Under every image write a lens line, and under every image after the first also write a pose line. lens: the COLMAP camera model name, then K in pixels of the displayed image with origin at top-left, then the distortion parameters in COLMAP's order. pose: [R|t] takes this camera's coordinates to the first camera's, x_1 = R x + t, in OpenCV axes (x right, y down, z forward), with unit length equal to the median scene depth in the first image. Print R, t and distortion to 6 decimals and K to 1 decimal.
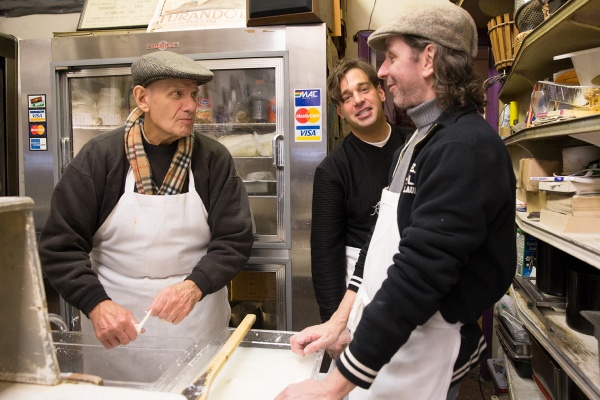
lens RADIAL K [[484.6, 0, 300.5], [0, 484.6, 217.0], [0, 0, 1]] dist [-0.118136, 0.089150]
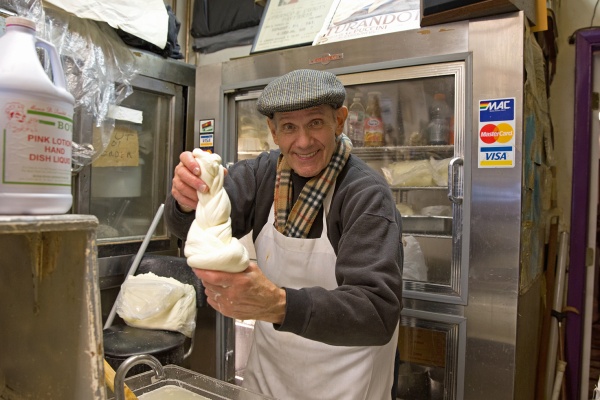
lens RADIAL K [[484.6, 0, 300.5], [0, 484.6, 217.0], [0, 0, 1]] dist [-0.118136, 0.089150]
pose [[0.912089, 0.042179, -0.407817, 0.043957], [-0.074269, 0.995235, -0.063170, -0.007034], [0.403209, 0.087905, 0.910876, 0.193642]]
